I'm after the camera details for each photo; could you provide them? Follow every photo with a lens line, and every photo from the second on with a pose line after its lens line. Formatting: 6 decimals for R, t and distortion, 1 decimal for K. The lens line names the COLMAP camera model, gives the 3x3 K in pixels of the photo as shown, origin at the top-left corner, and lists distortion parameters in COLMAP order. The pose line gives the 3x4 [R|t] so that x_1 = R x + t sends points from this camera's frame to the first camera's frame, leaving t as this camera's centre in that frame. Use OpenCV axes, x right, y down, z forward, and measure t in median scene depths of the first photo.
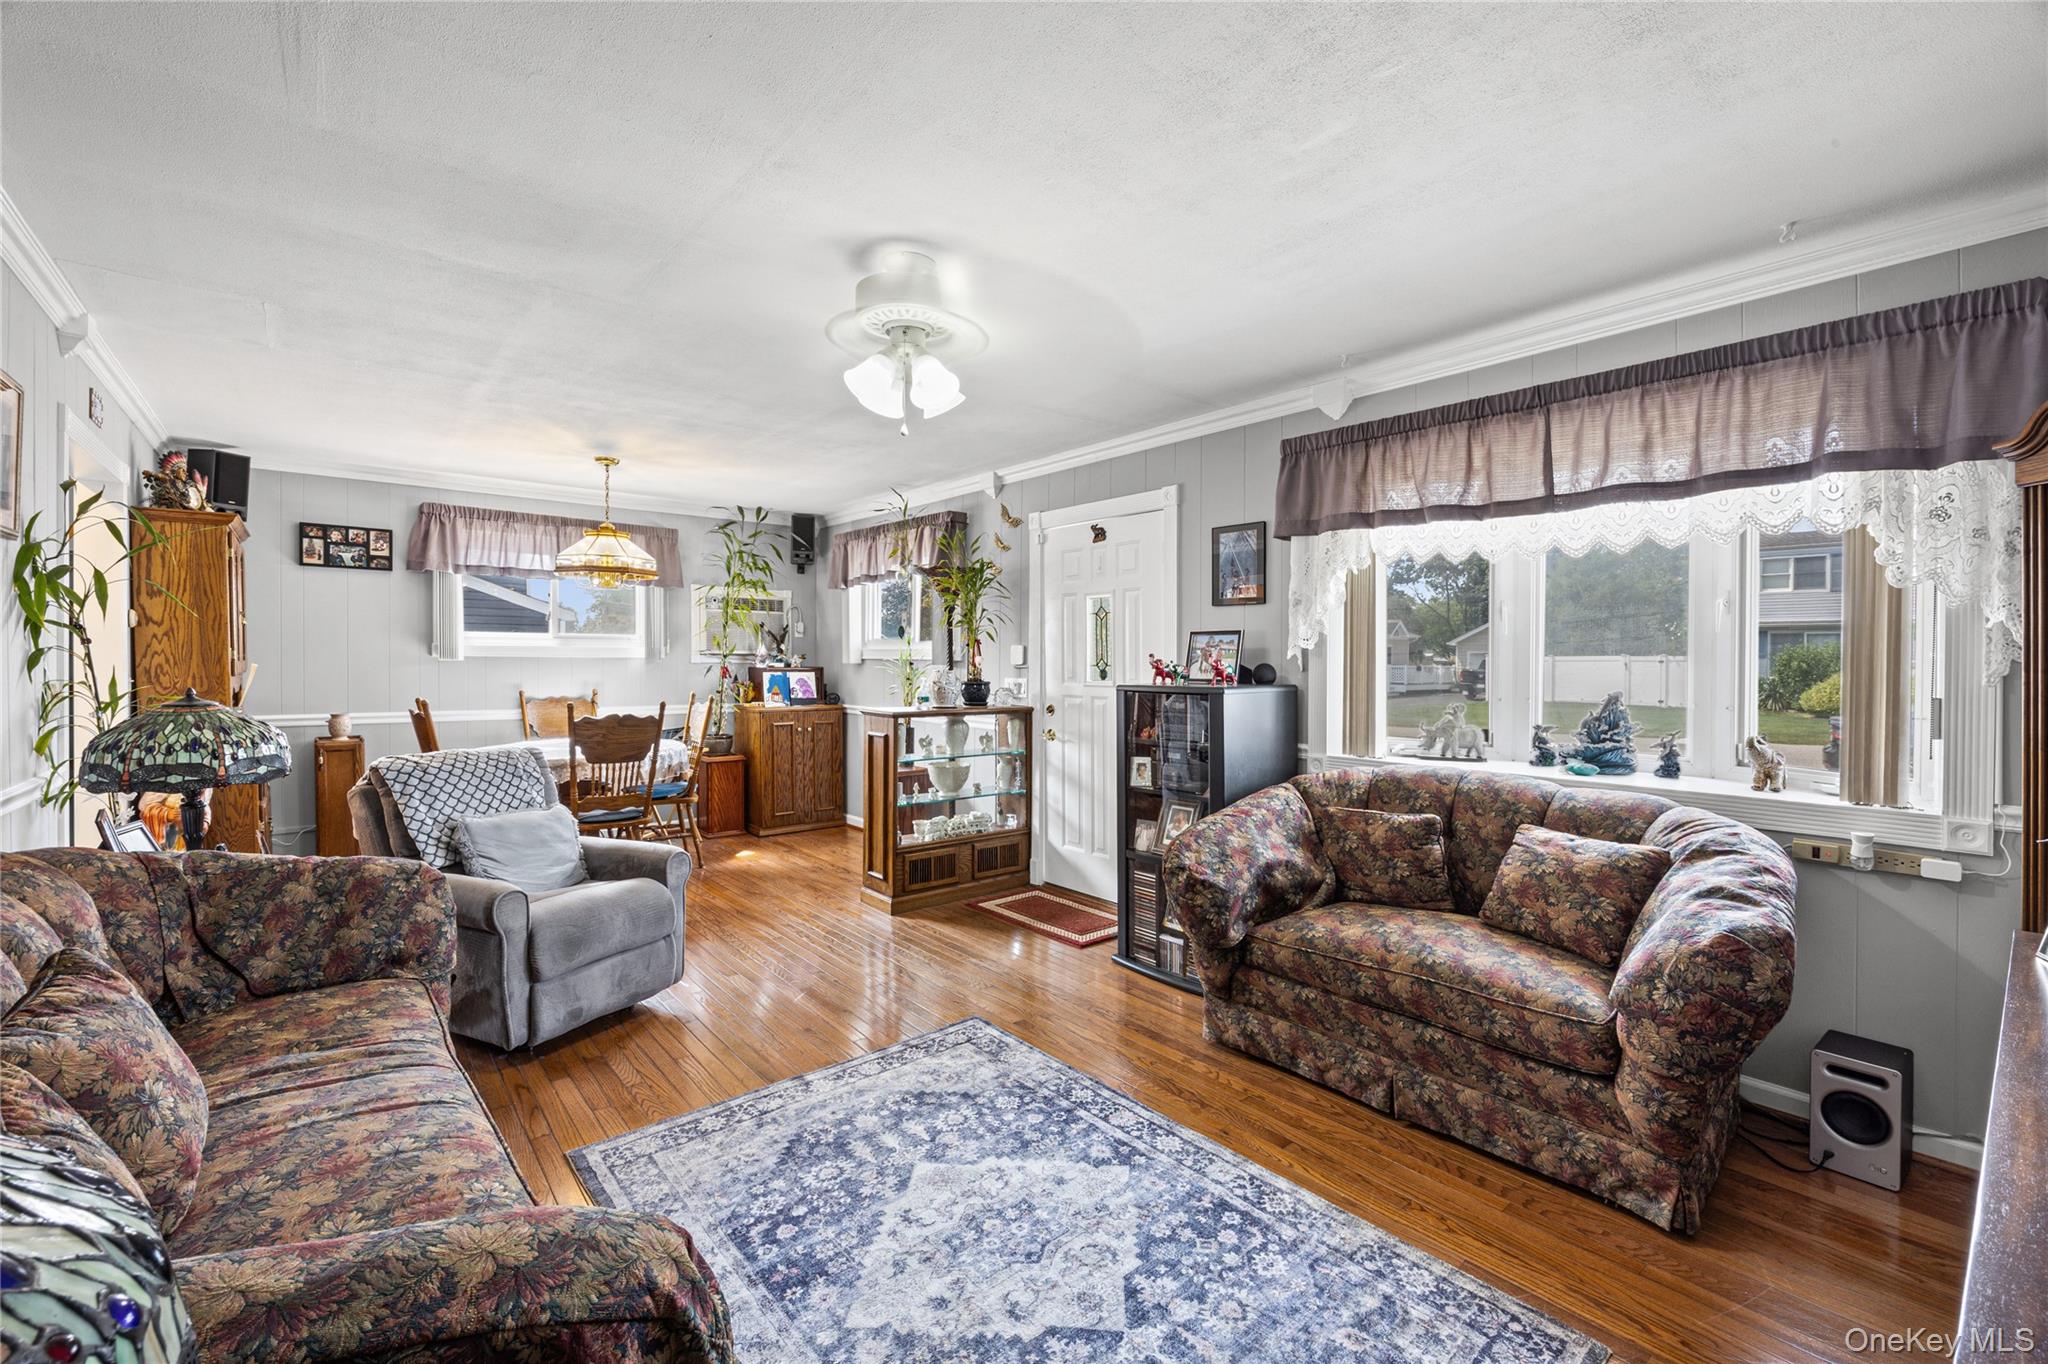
lens RADIAL K [[850.2, 0, 1010.9], [0, 850.2, 682.9], [0, 0, 1]] dist [0.000528, -0.000017]
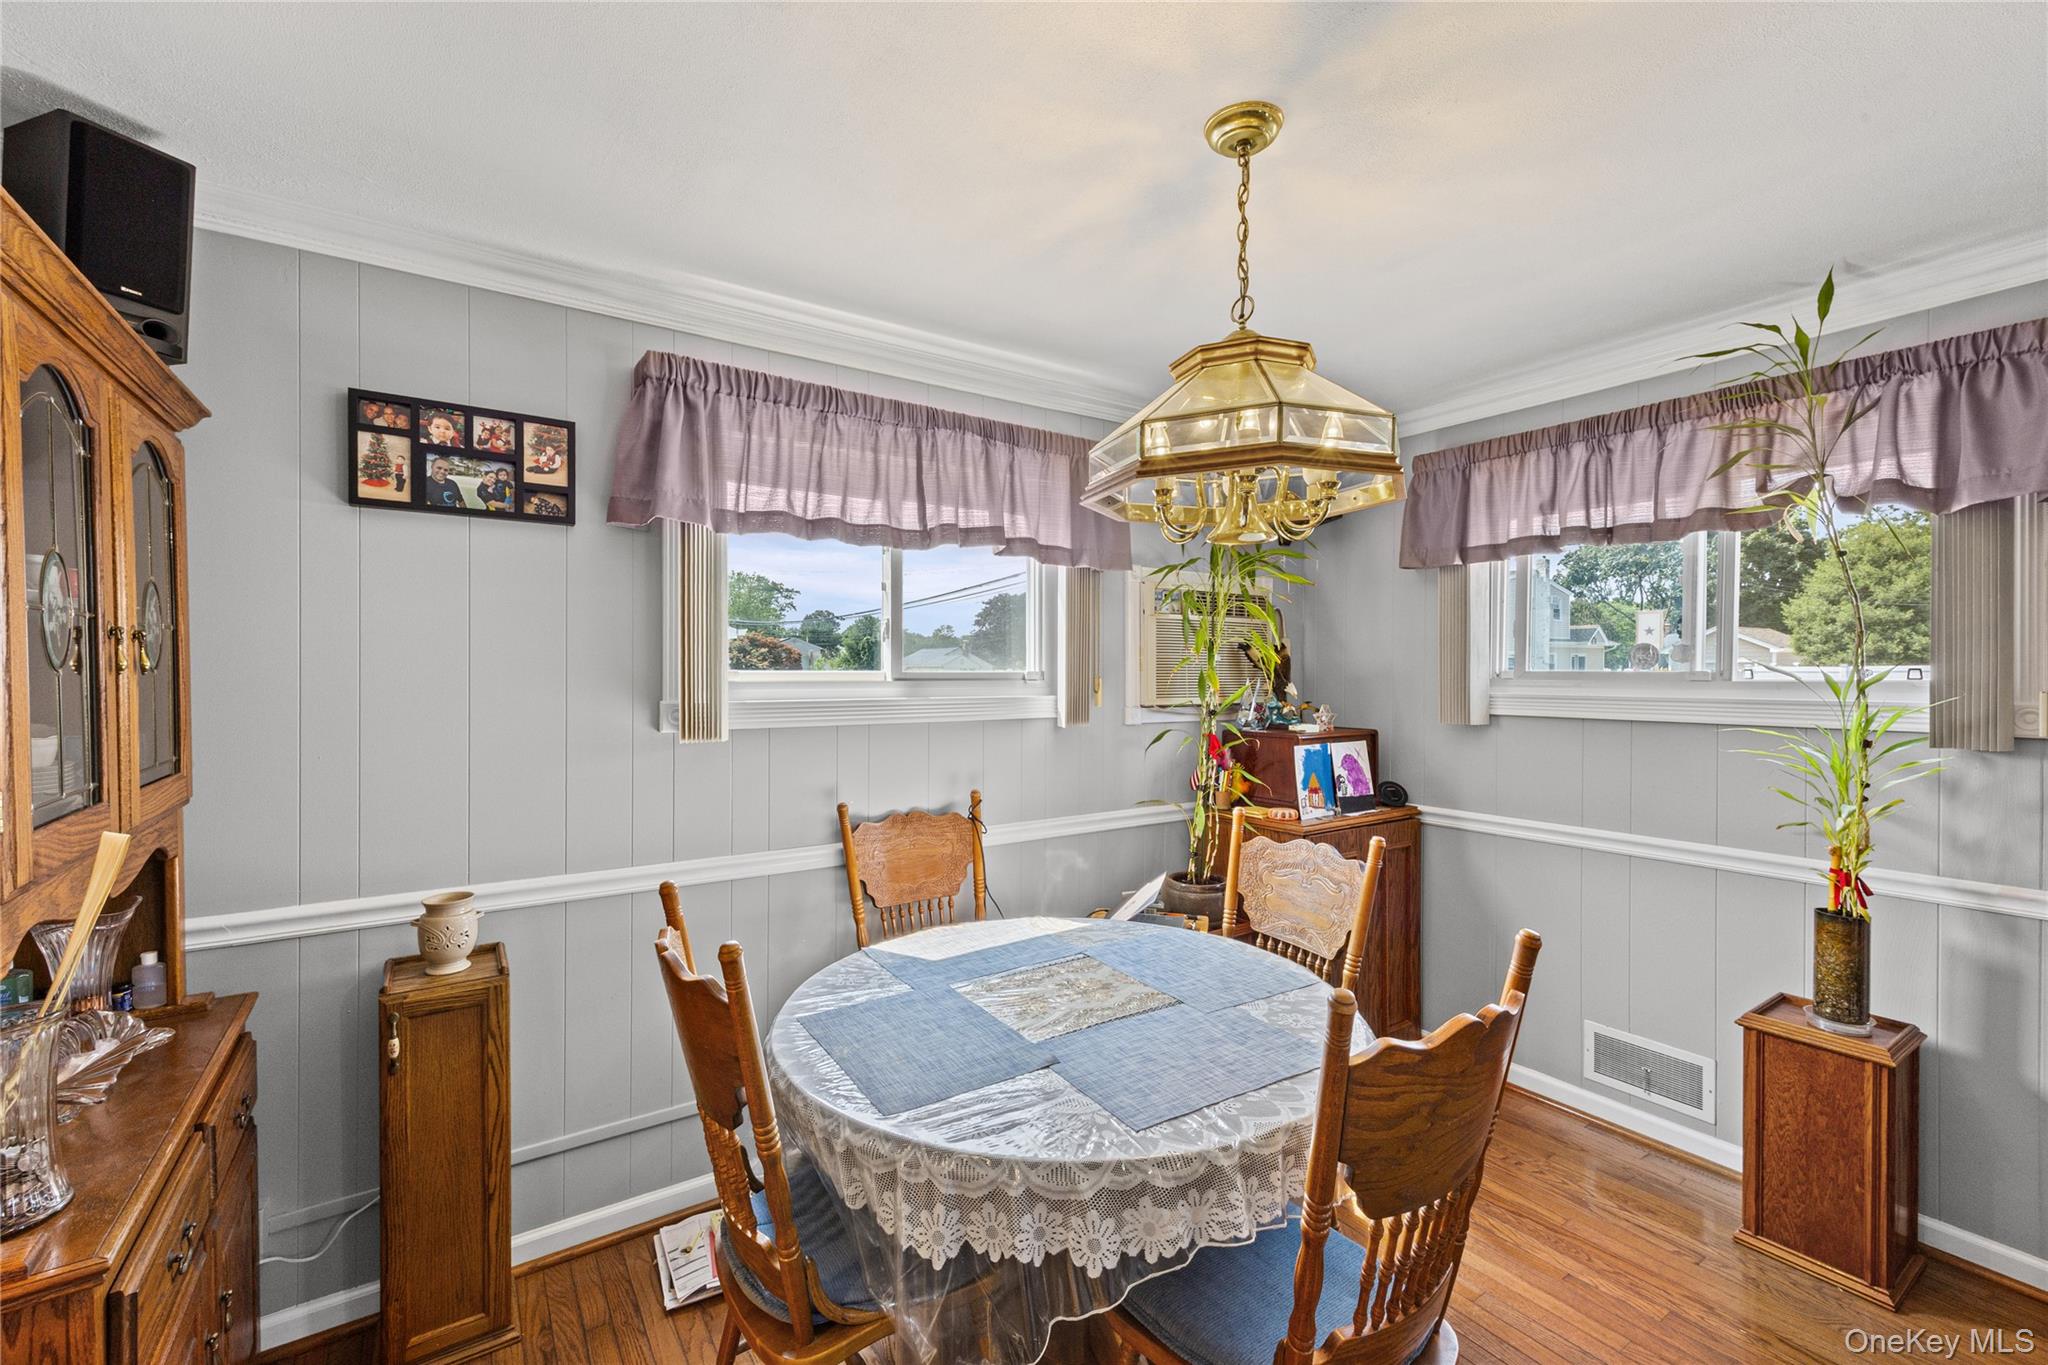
lens RADIAL K [[834.4, 0, 1017.8], [0, 834.4, 683.3], [0, 0, 1]] dist [0.003160, 0.000363]
pose [[0.996314, -0.003818, -0.085699, -0.509631], [0.002927, 0.999940, -0.010512, -0.054324], [0.085734, 0.010222, 0.996266, 0.656791]]
